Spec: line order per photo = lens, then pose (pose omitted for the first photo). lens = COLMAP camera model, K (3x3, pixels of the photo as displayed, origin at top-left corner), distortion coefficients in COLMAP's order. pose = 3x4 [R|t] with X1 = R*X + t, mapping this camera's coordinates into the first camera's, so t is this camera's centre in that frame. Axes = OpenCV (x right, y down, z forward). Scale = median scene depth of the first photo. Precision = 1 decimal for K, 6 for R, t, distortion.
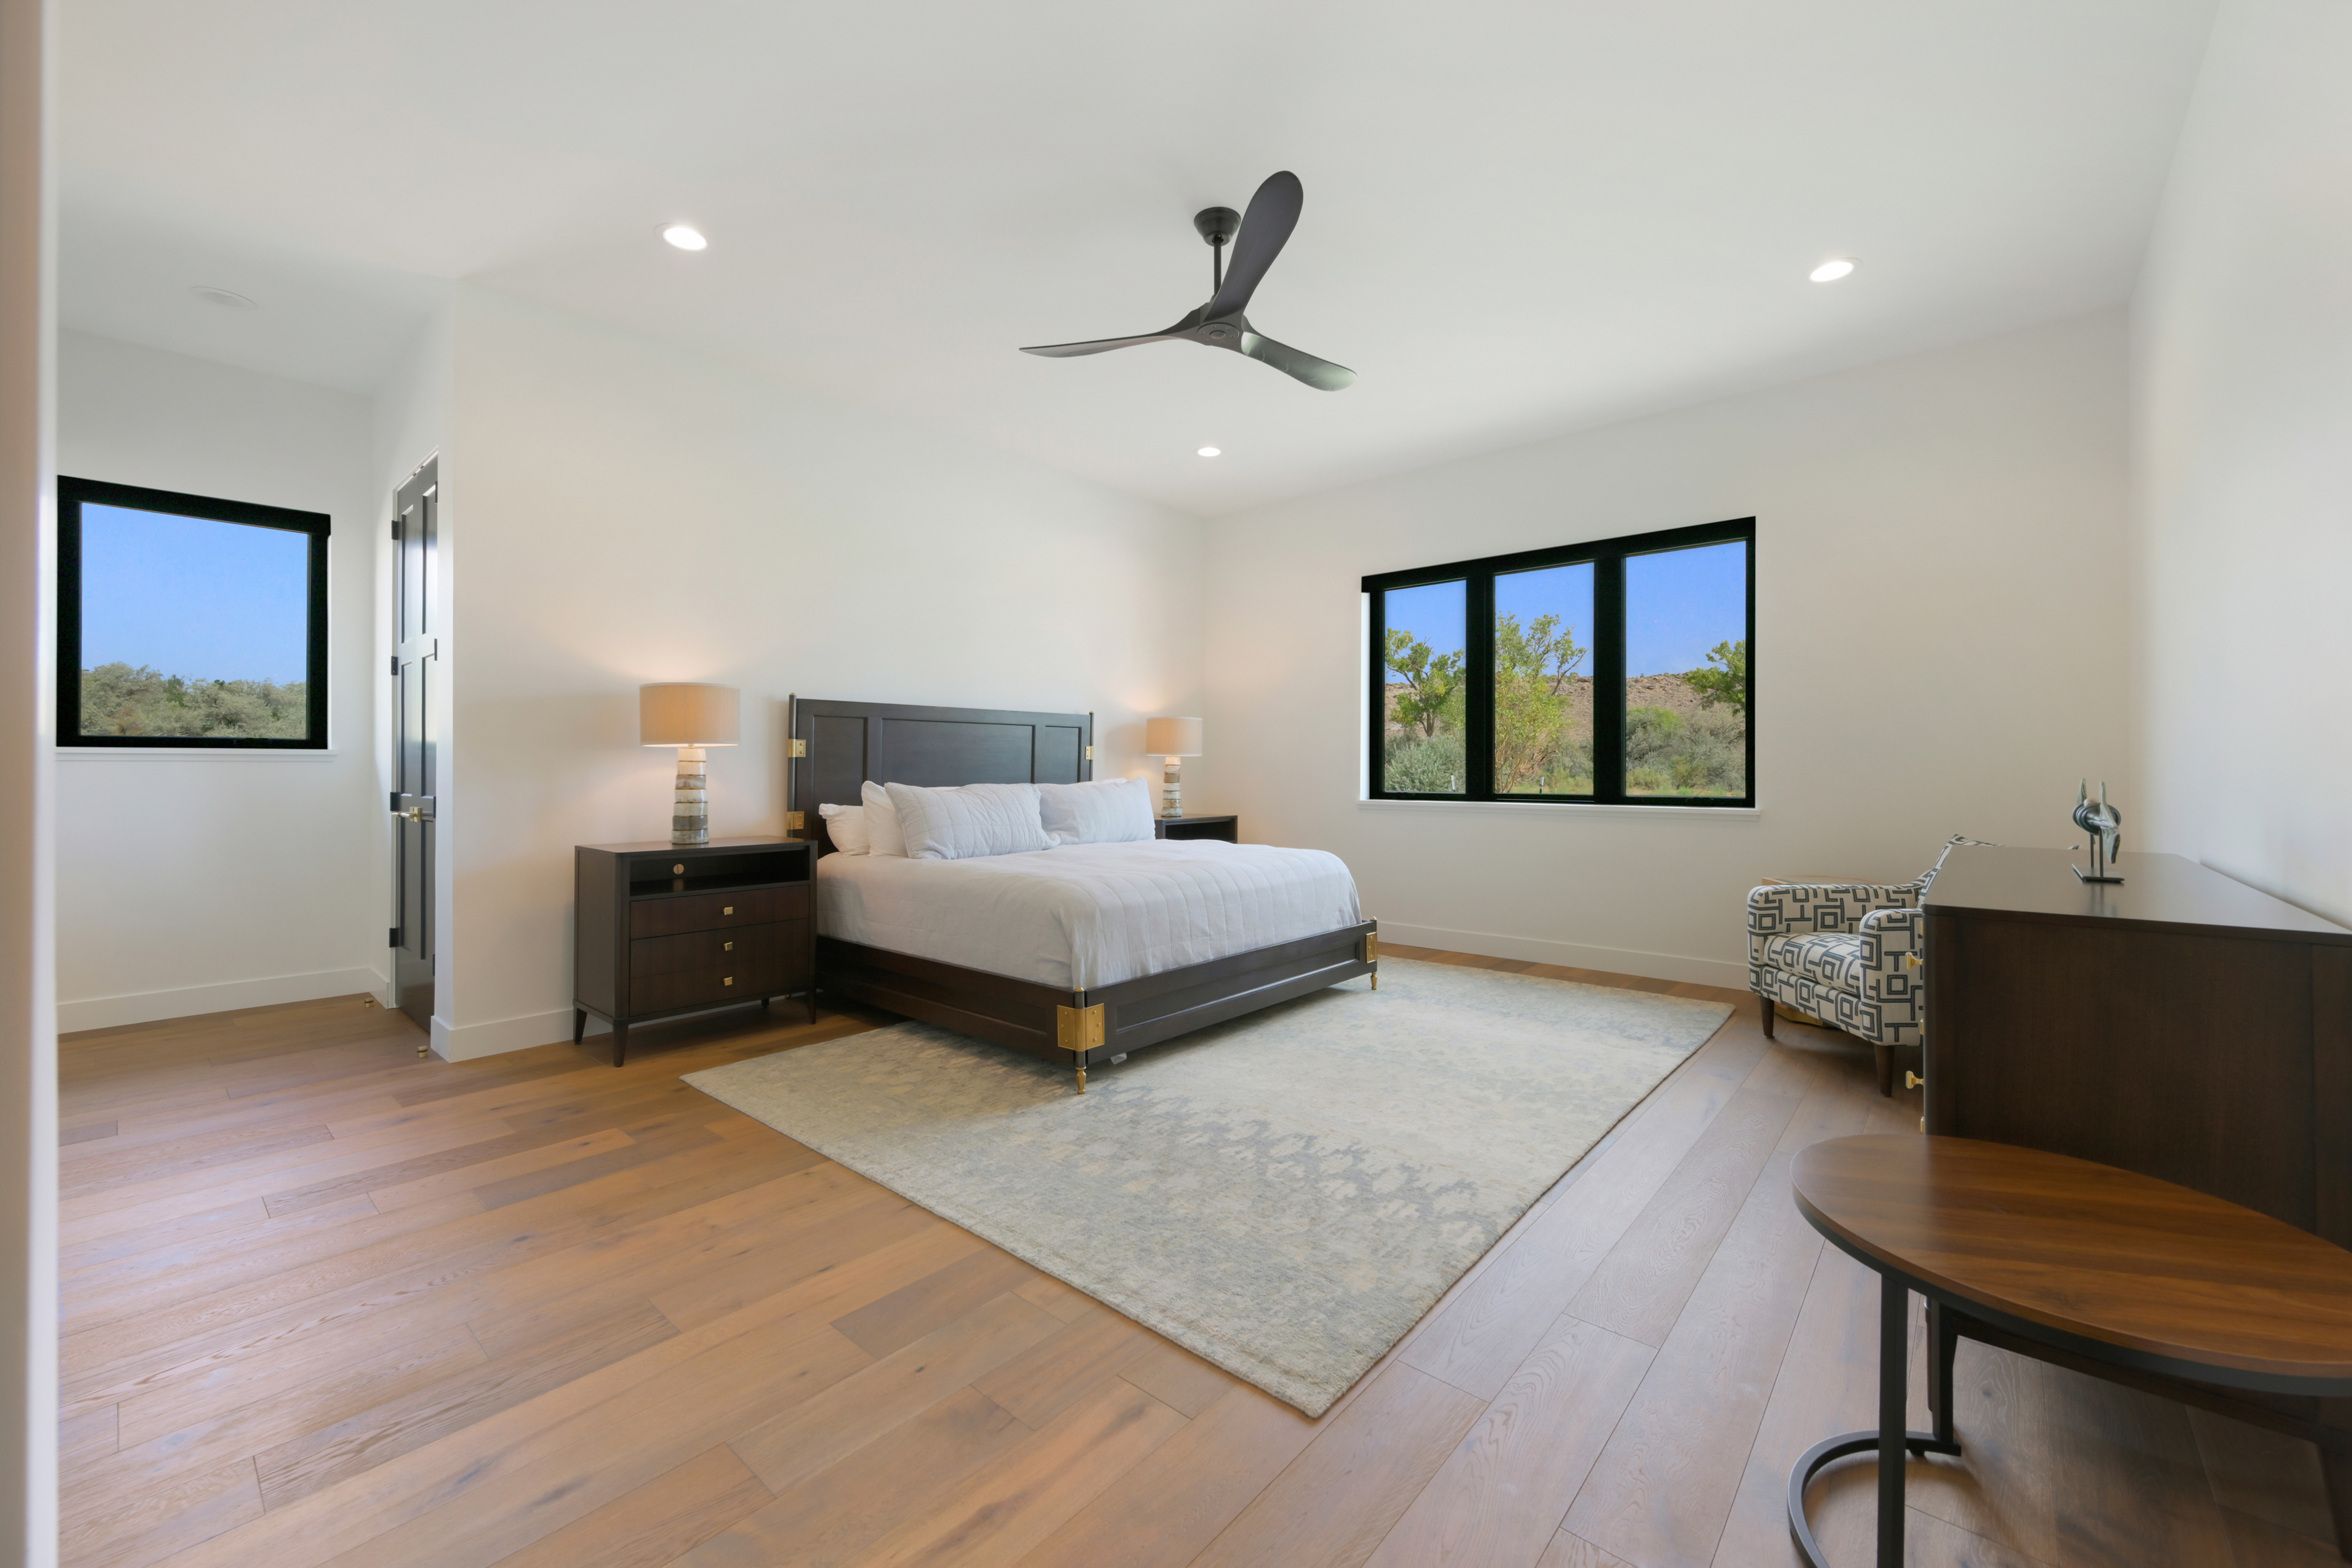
lens RADIAL K [[936.7, 0, 1177.5], [0, 936.7, 767.0], [0, 0, 1]] dist [0.002119, -0.000184]
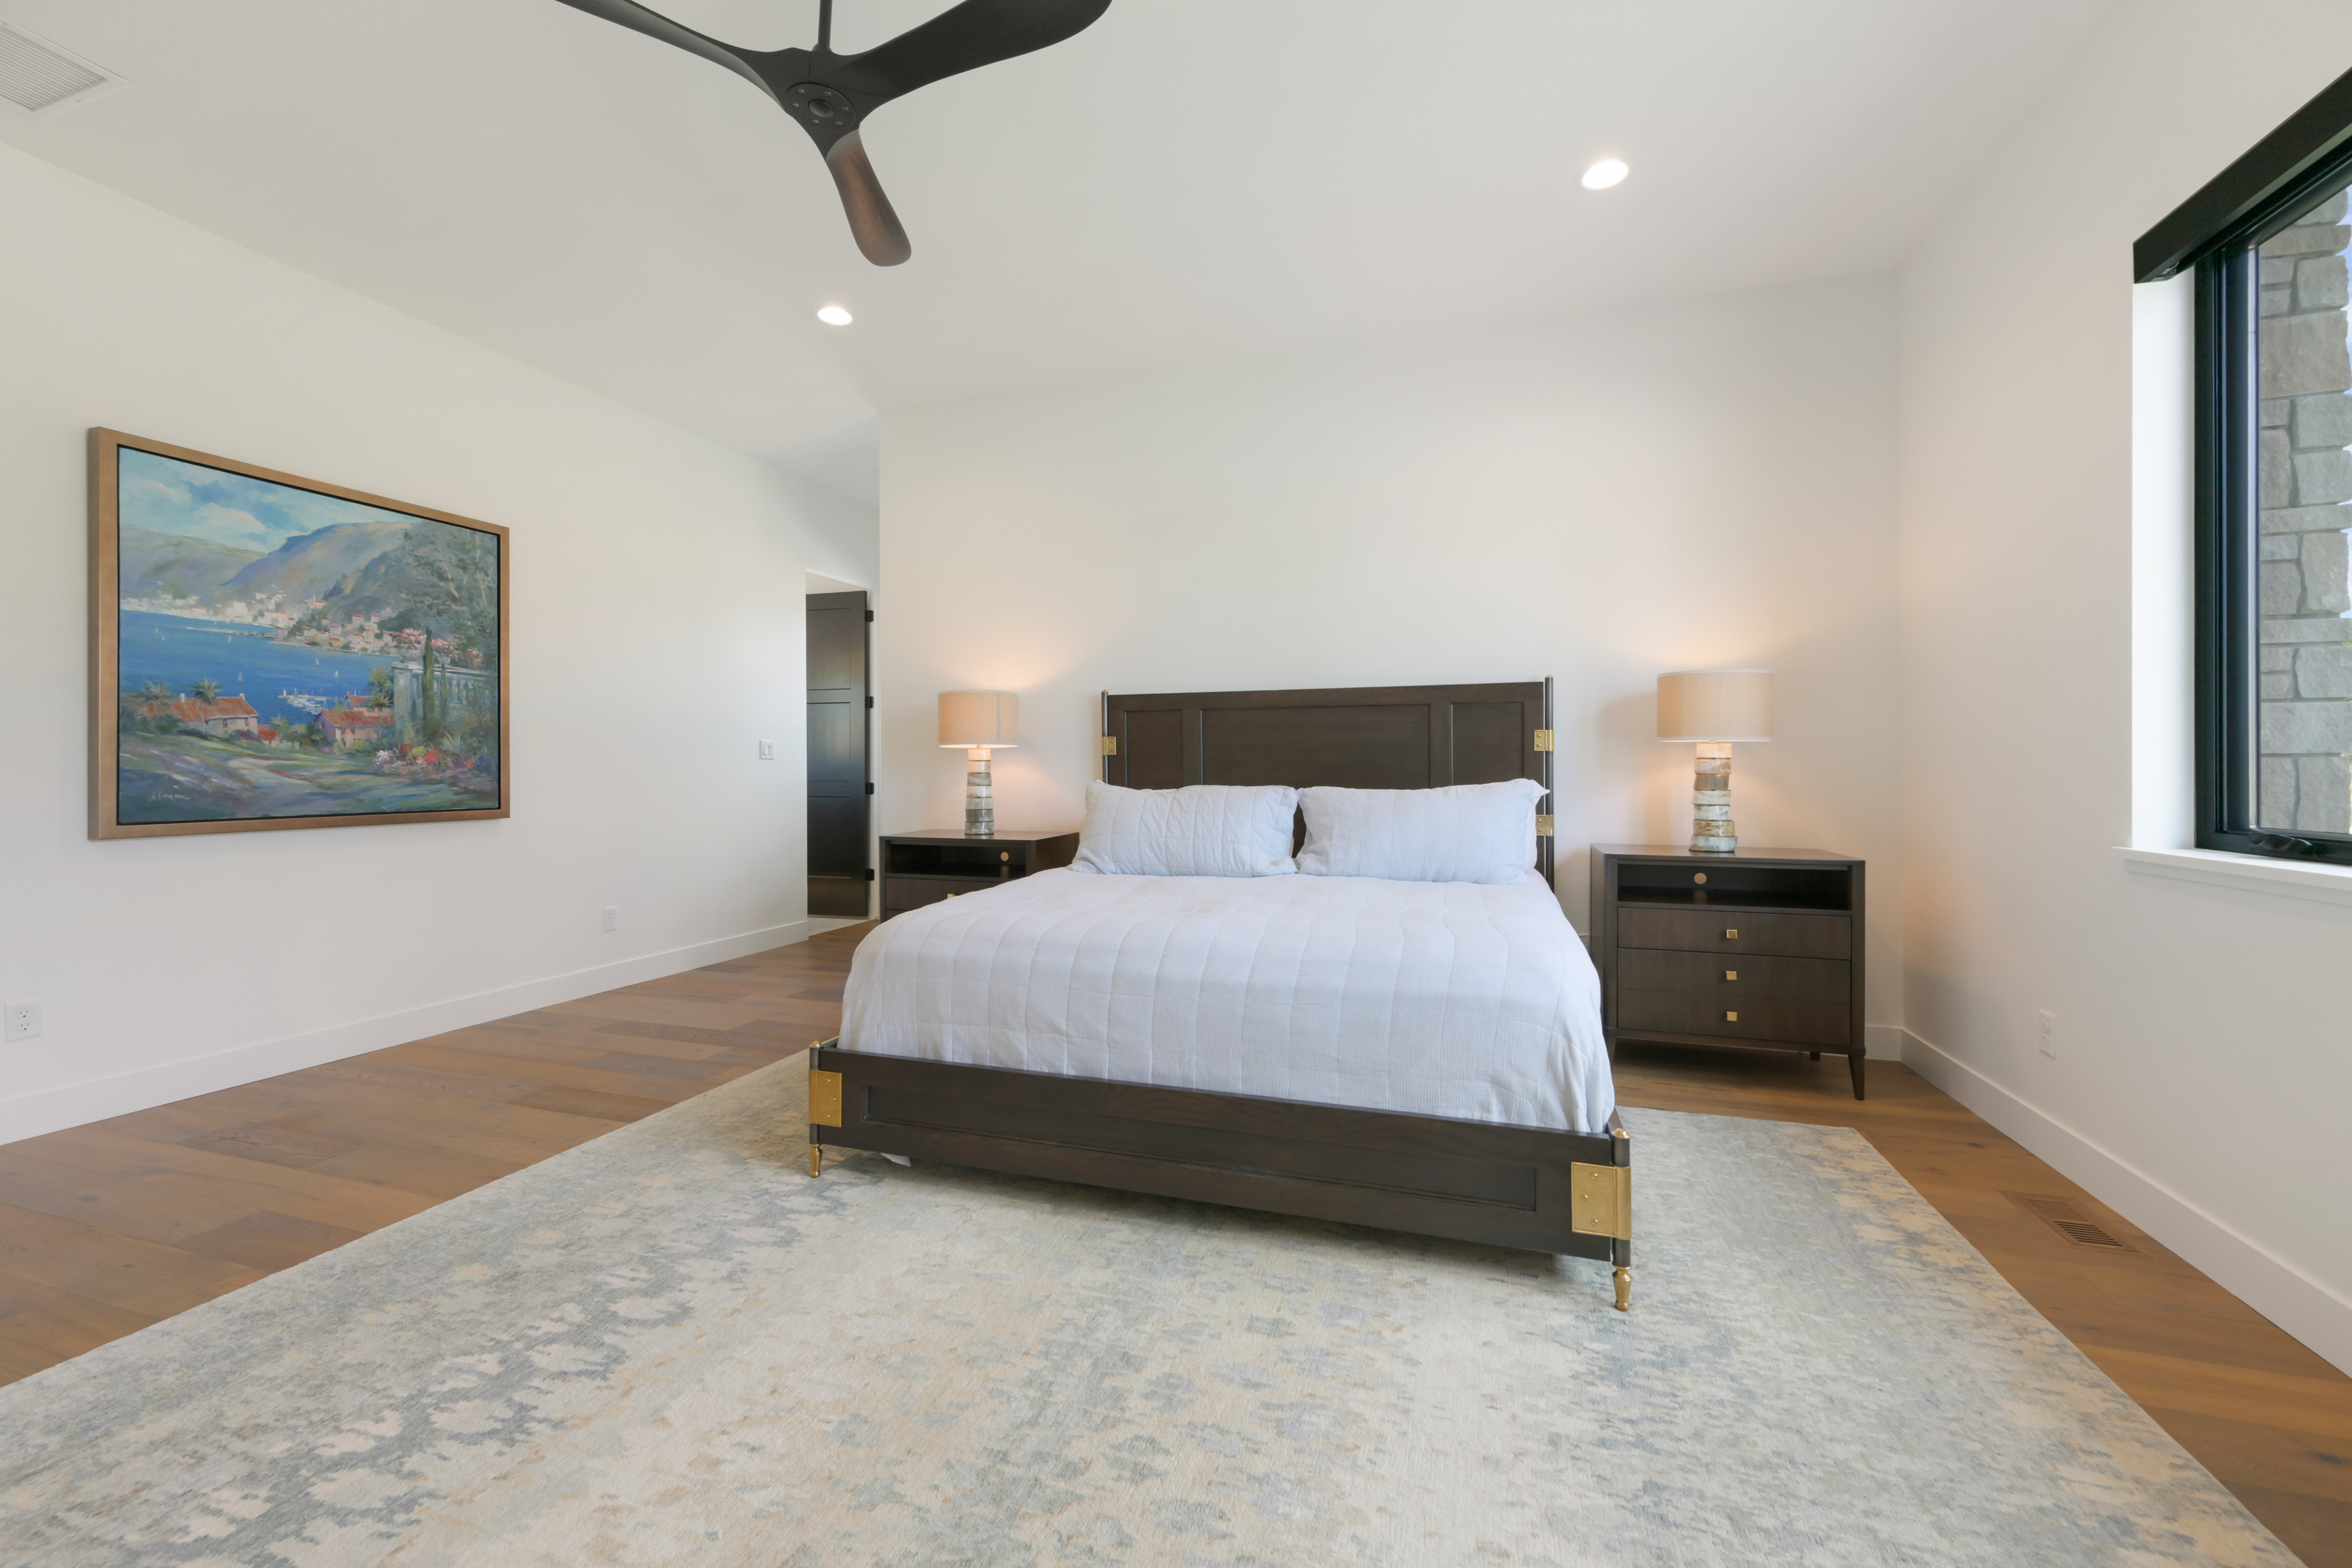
lens RADIAL K [[936.7, 0, 1170.1], [0, 936.7, 788.7], [0, 0, 1]] dist [0.002119, -0.000184]
pose [[0.383601, 0.015895, -0.923362, 0.667983], [0.002762, 0.999828, 0.018359, 0.008393], [0.923495, -0.009592, 0.383491, 0.889941]]
